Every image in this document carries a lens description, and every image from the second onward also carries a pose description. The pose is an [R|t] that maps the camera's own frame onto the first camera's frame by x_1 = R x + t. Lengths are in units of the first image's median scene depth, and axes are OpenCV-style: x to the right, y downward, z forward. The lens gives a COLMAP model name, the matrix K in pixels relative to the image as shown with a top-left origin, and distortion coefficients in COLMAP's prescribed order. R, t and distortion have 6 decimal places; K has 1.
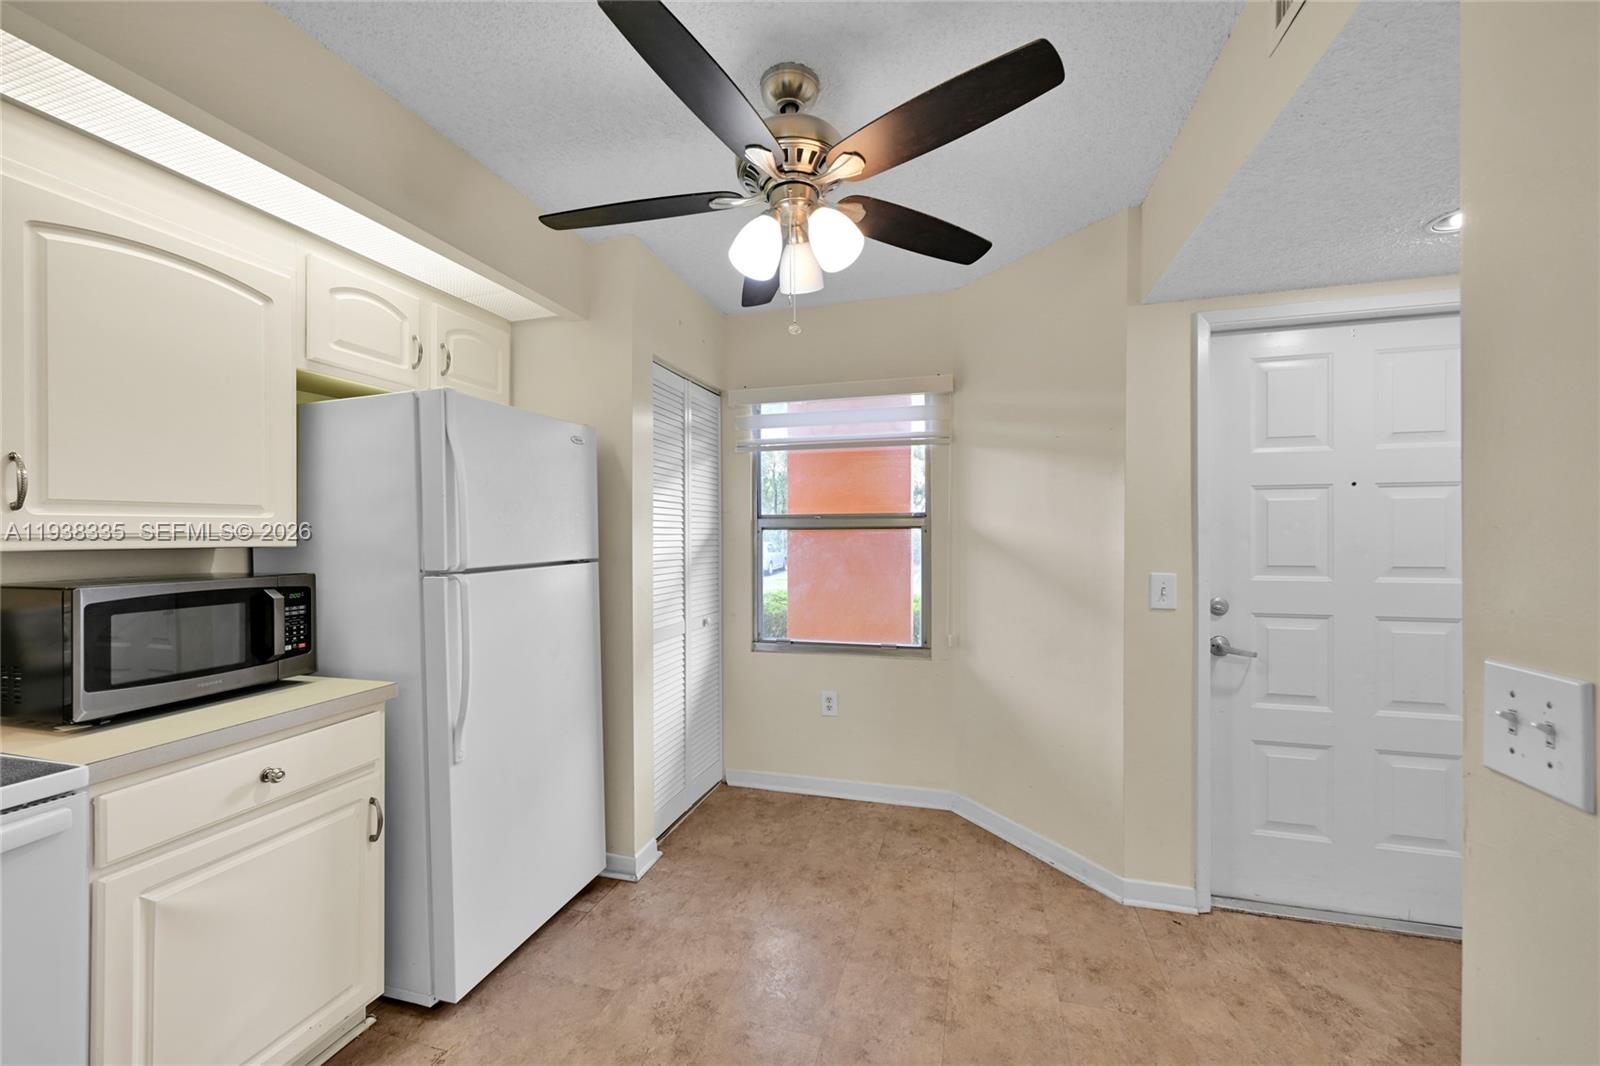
lens RADIAL K [[628.6, 0, 797.7], [0, 628.6, 534.5], [0, 0, 1]] dist [0.000154, 0.000013]
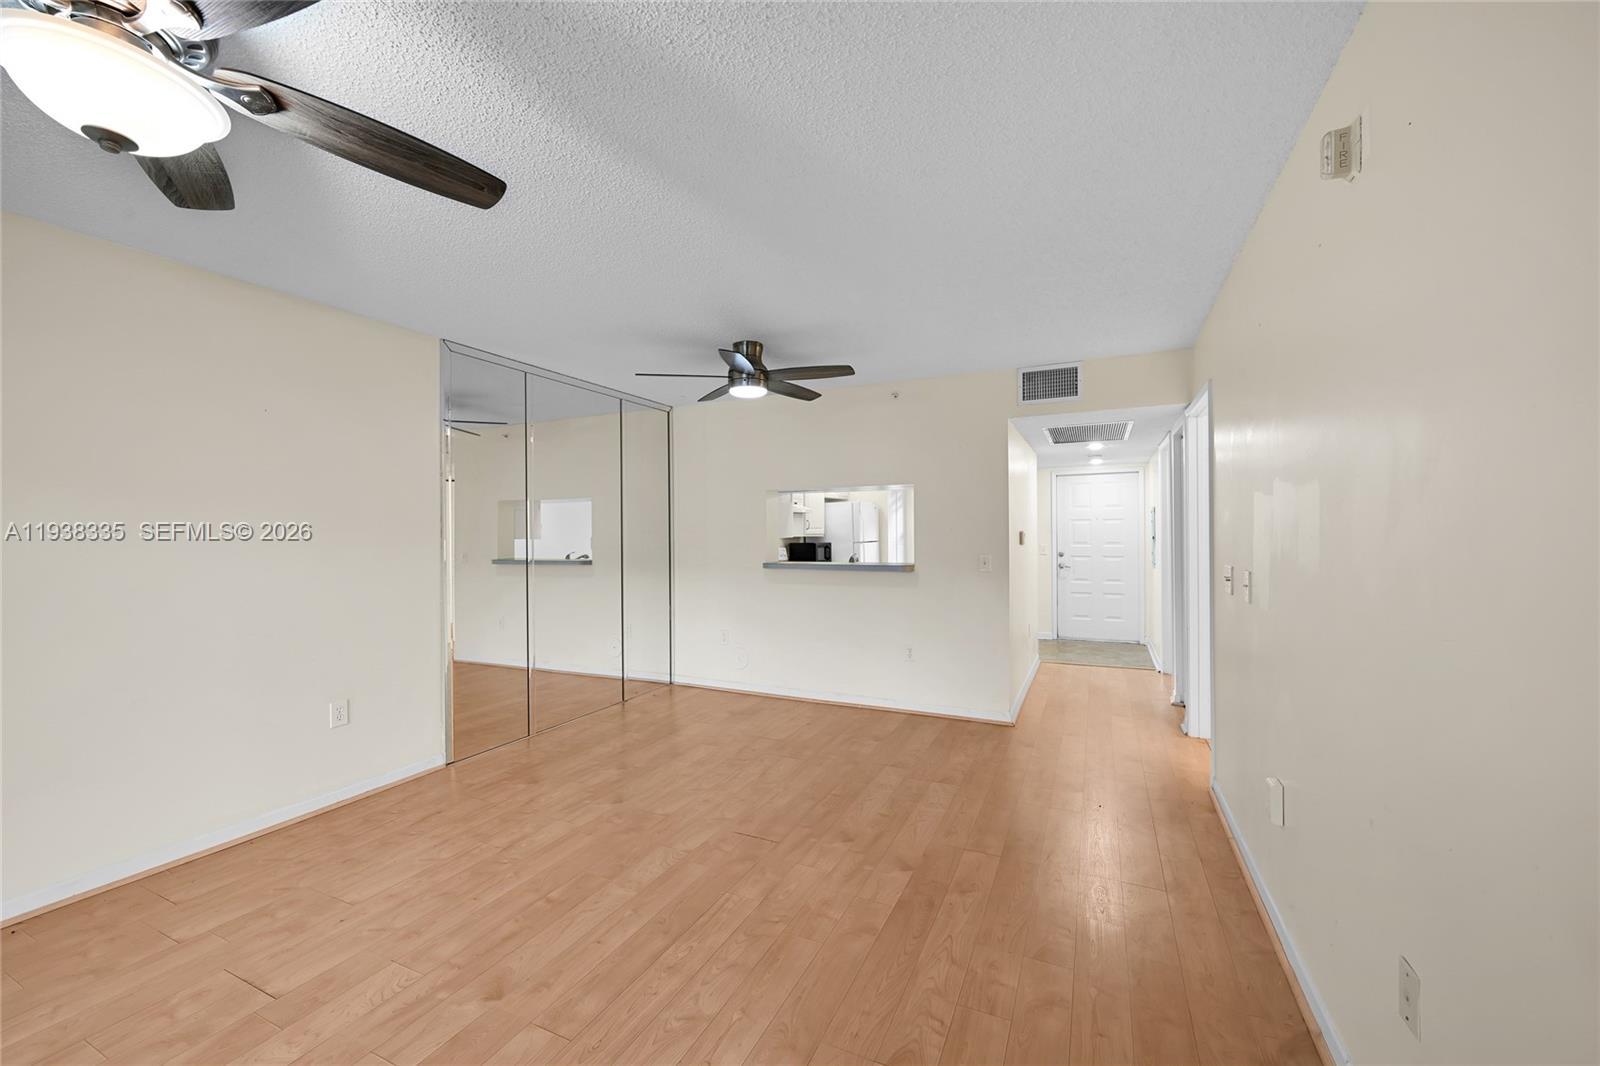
lens RADIAL K [[628.6, 0, 797.7], [0, 628.6, 534.5], [0, 0, 1]] dist [0.000154, 0.000013]
pose [[0.986658, -0.002615, -0.162787, -0.203655], [0.003047, 0.999992, 0.002401, -0.006106], [0.162780, -0.002864, 0.986658, -2.694847]]
